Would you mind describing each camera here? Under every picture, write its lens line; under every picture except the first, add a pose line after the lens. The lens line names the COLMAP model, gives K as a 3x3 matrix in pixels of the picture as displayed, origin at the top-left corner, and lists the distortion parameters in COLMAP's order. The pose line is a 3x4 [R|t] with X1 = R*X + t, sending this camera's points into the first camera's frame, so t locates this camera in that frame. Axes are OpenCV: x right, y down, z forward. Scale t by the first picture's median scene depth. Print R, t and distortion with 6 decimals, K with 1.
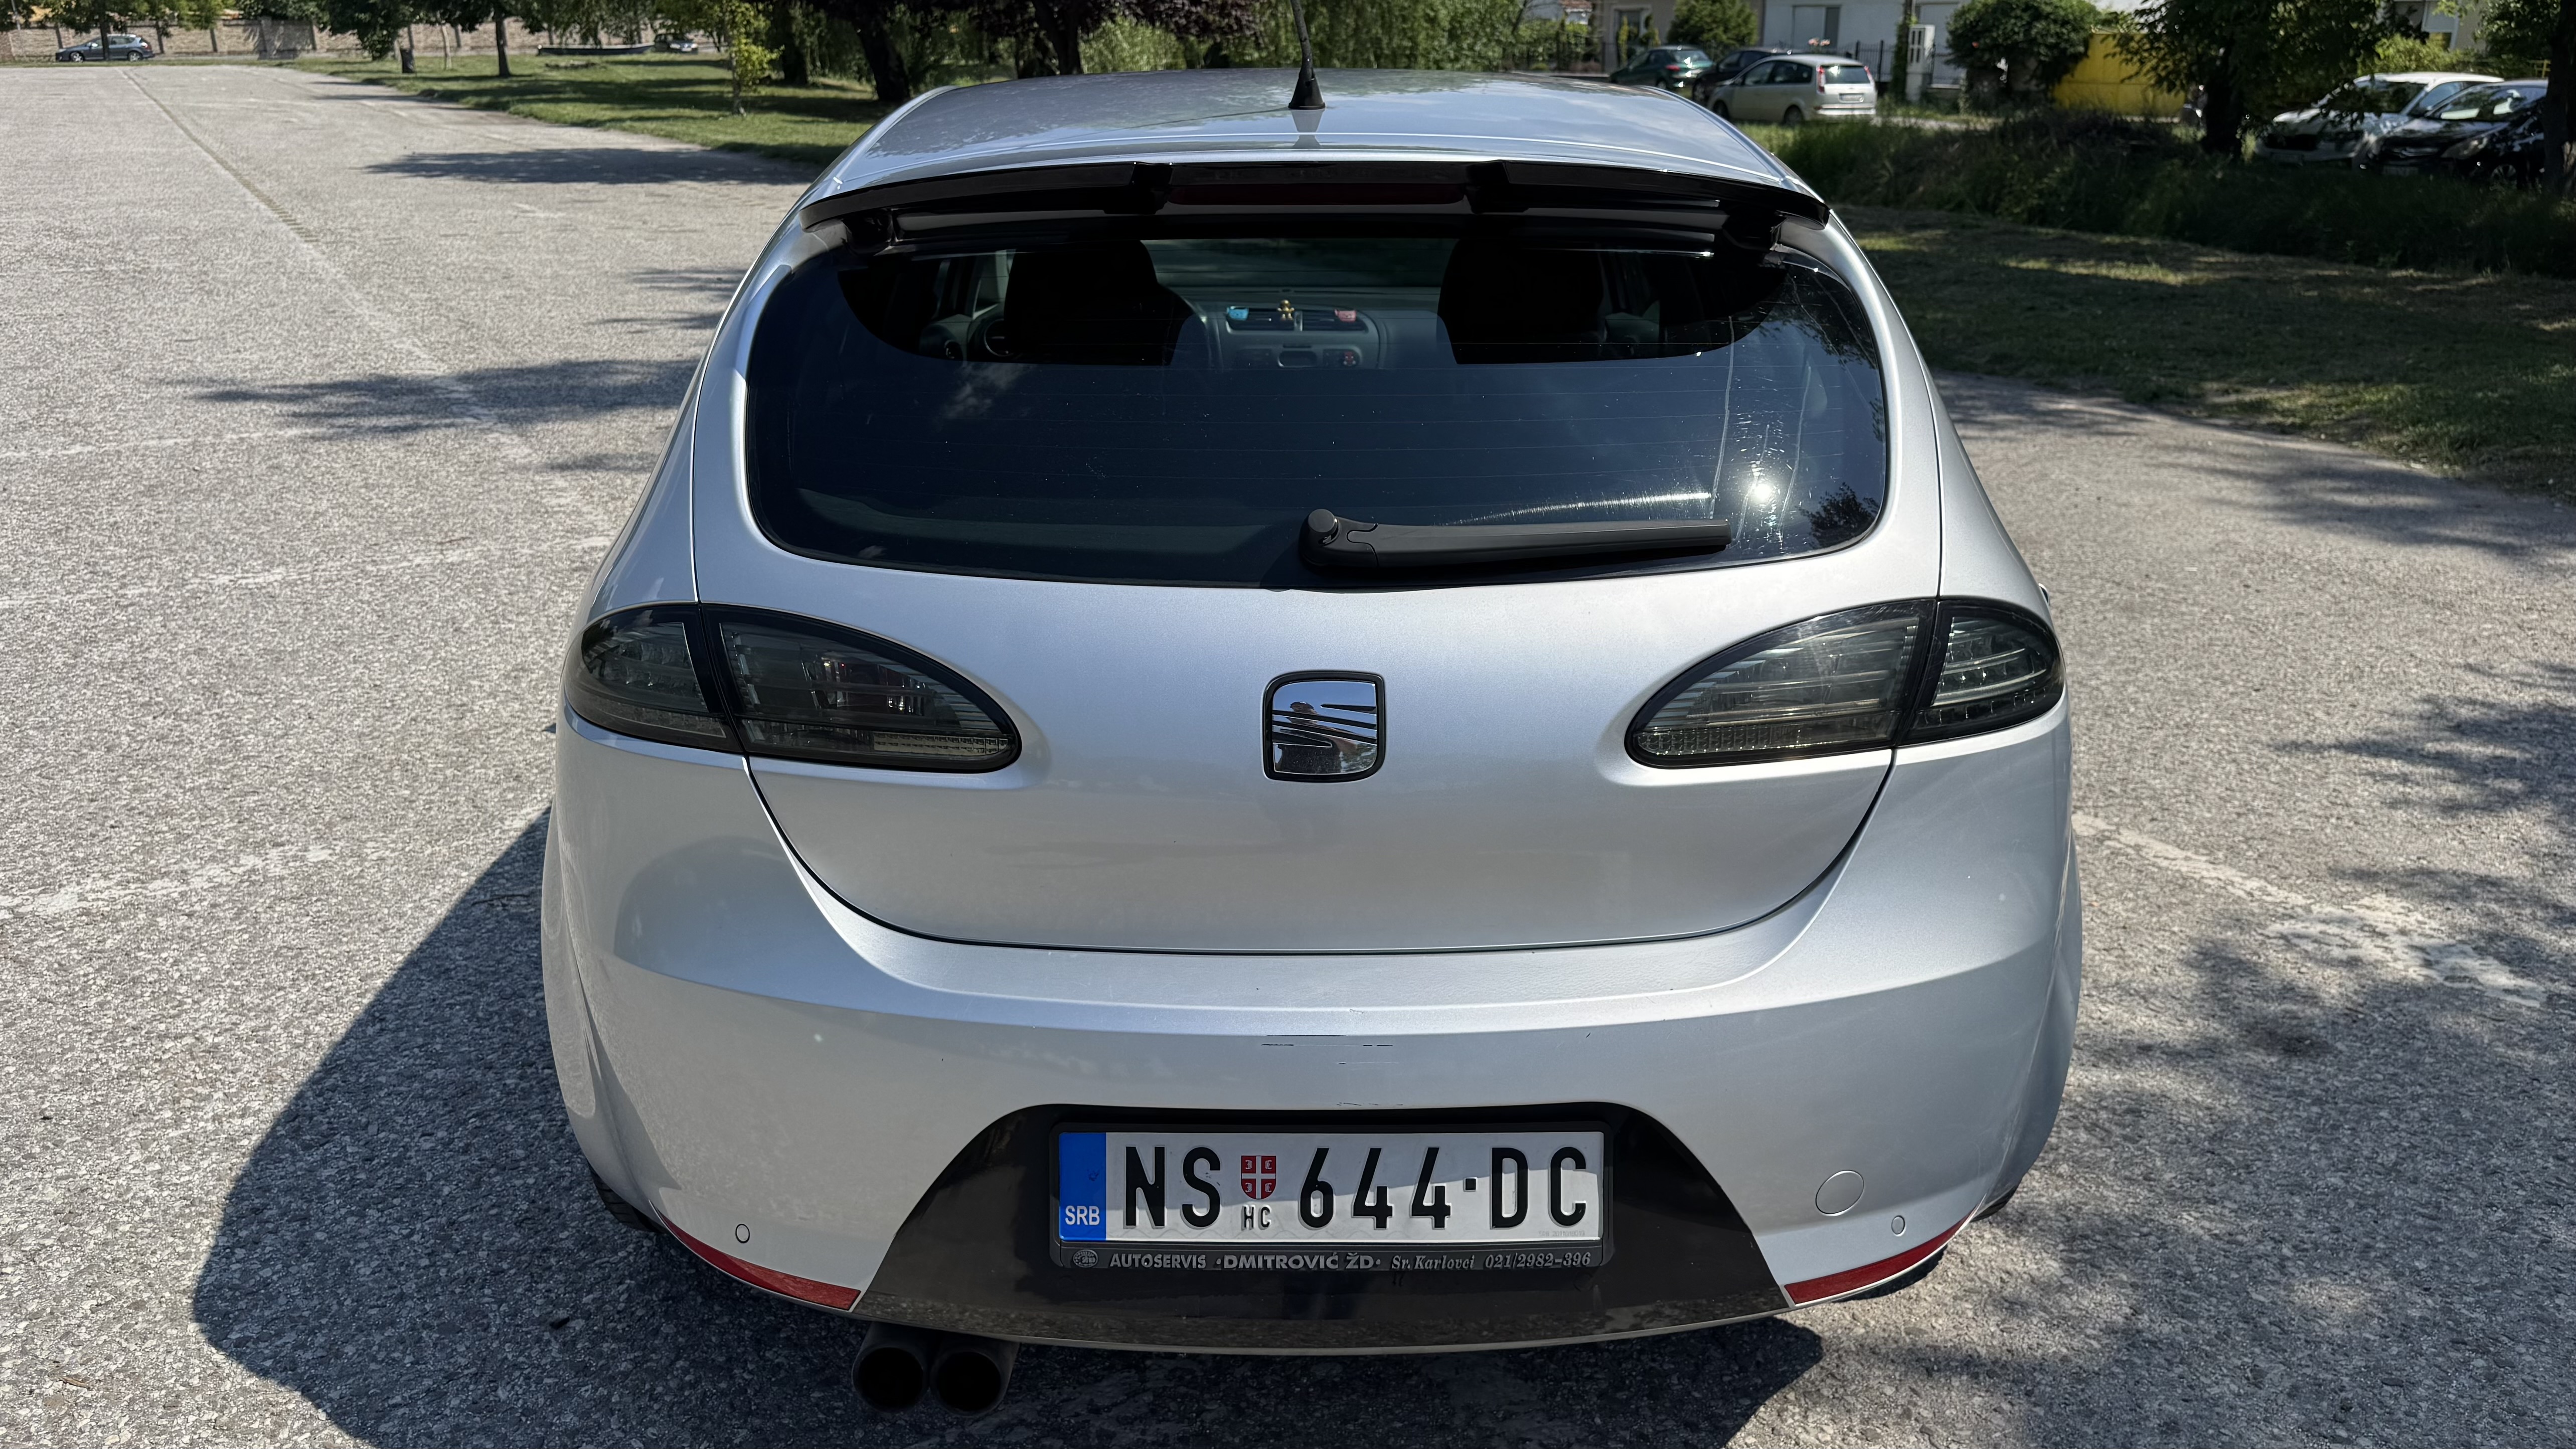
lens RADIAL K [[1904.3, 0, 1185.3], [0, 1904.3, 704.8], [0, 0, 1]] dist [0.080170, -0.095468]
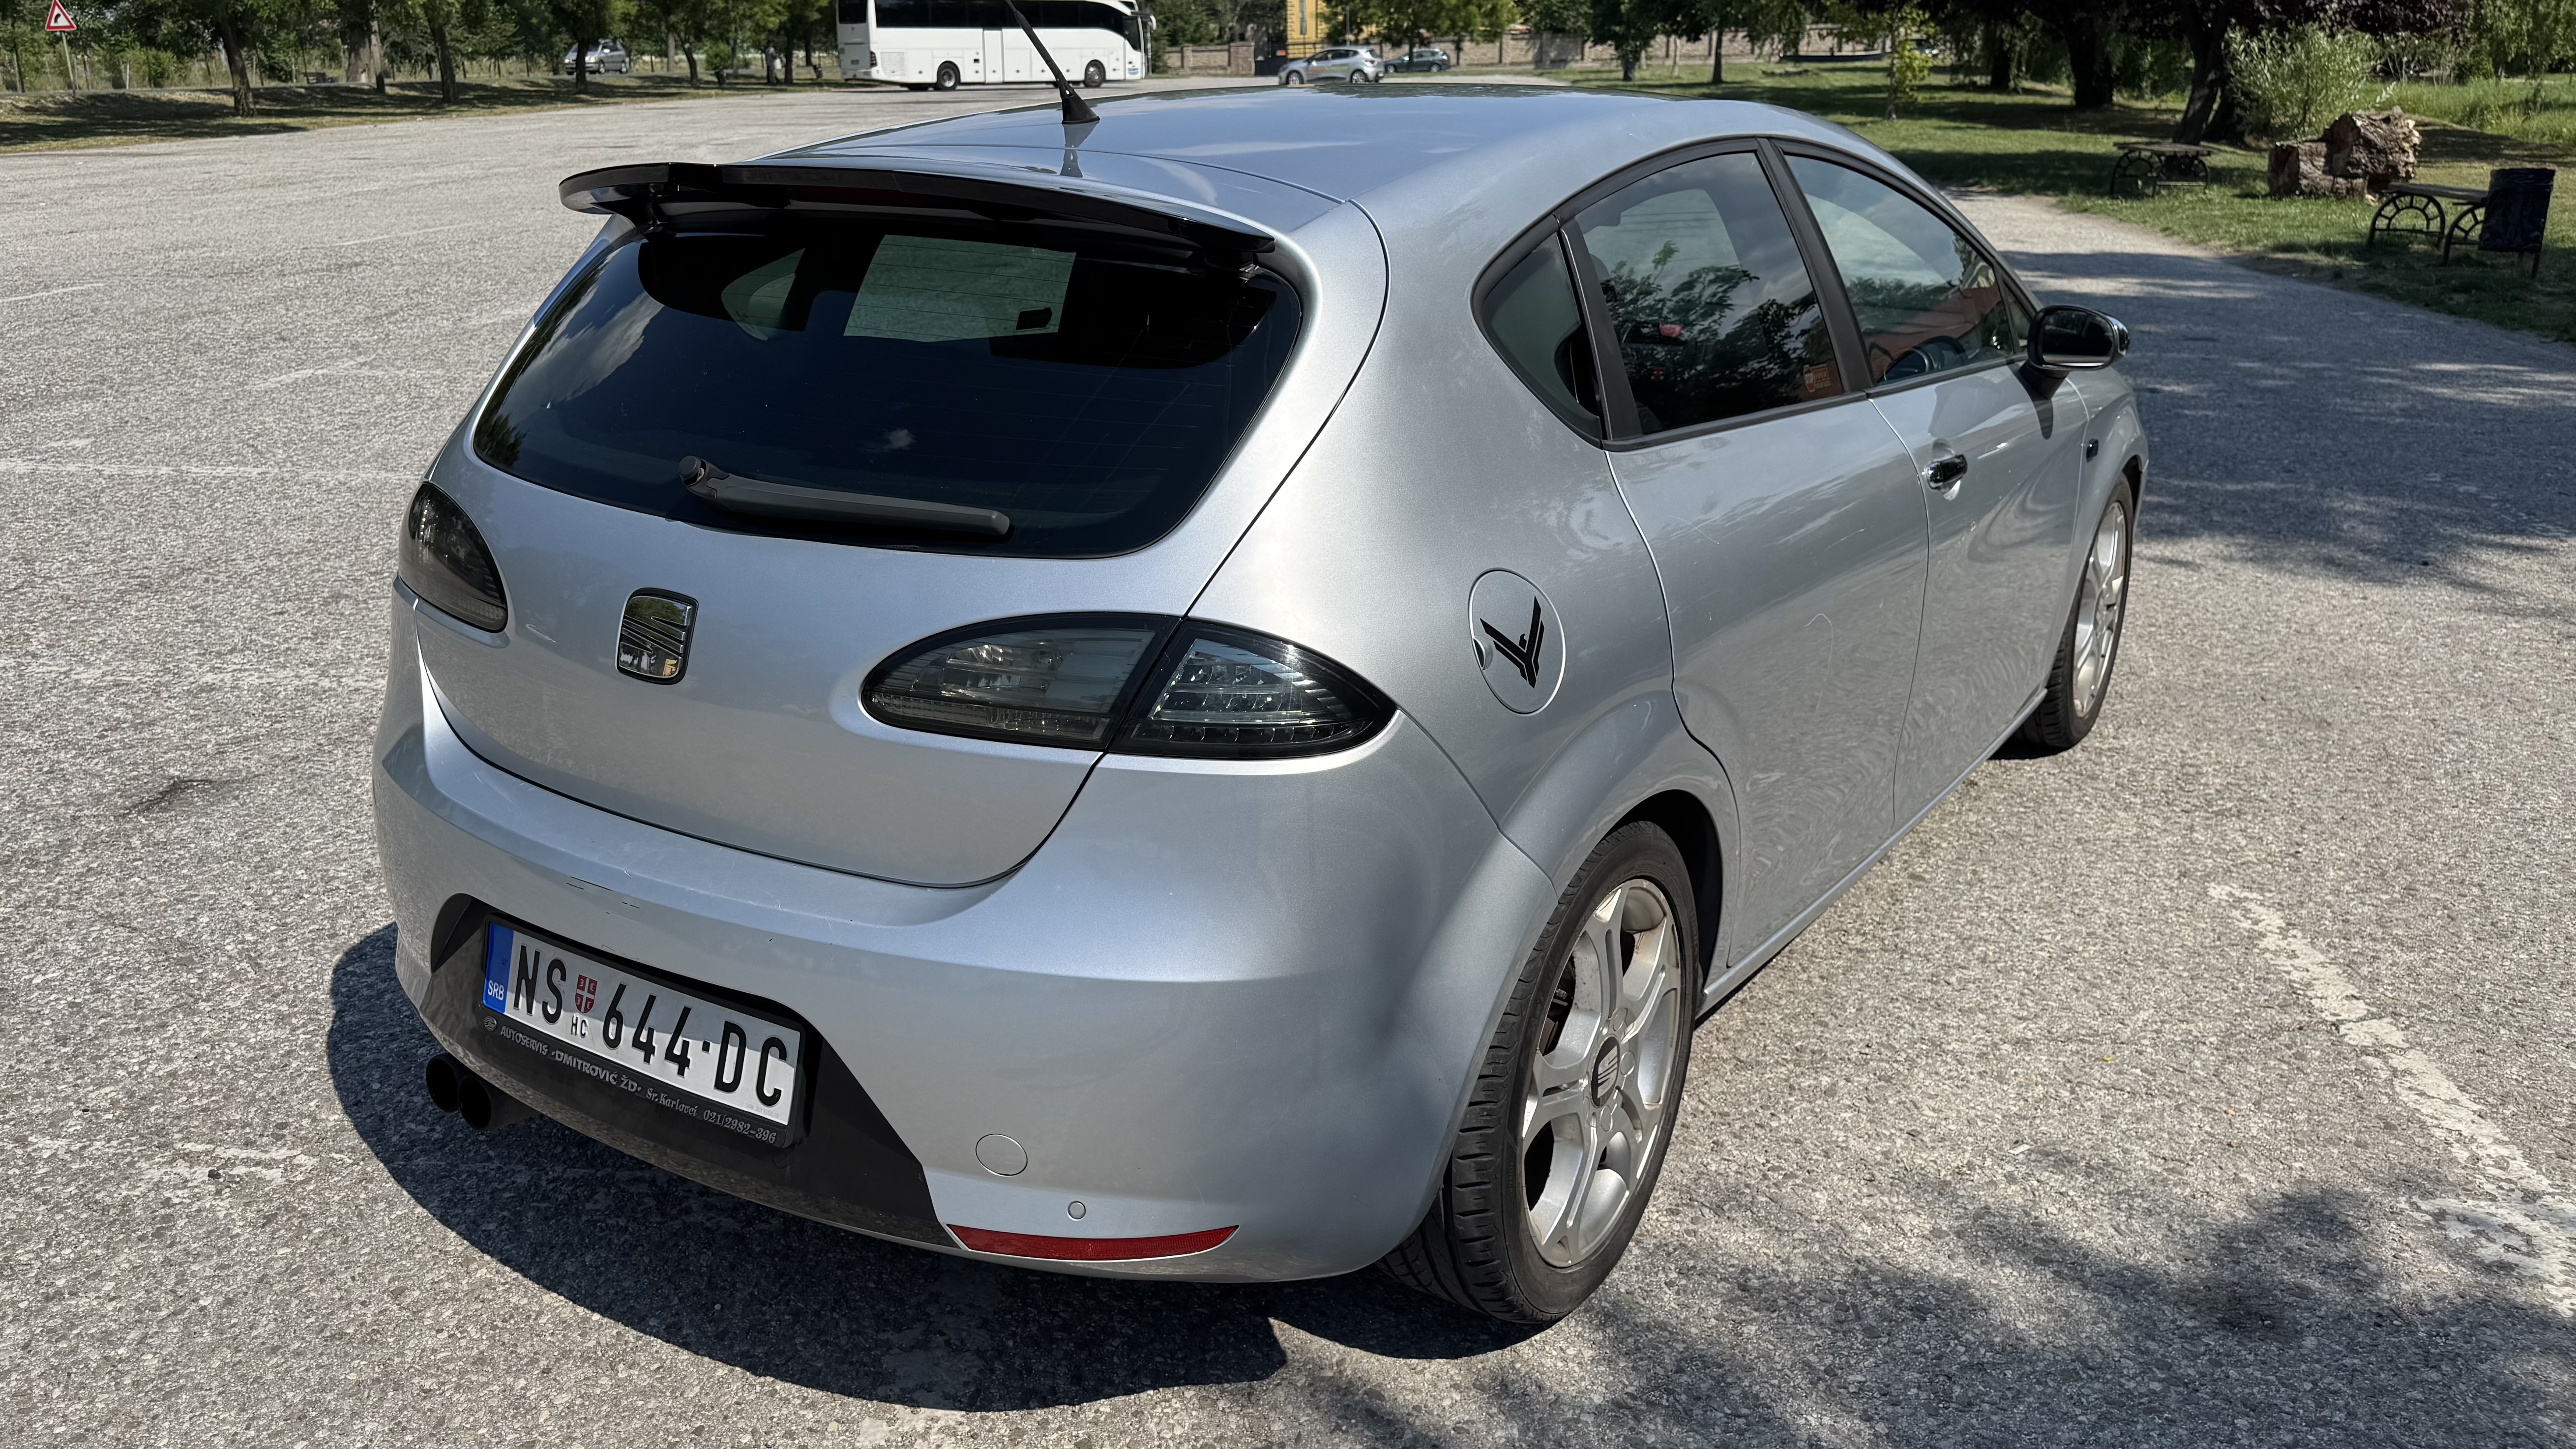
lens RADIAL K [[1904.3, 0, 1281.0], [0, 1904.3, 724.2], [0, 0, 1]] dist [0.080170, -0.095468]
pose [[0.836364, 0.178635, -0.518252, 1.008261], [-0.175457, 0.982913, 0.055643, -0.067979], [0.519336, 0.044393, 0.853416, 0.176979]]
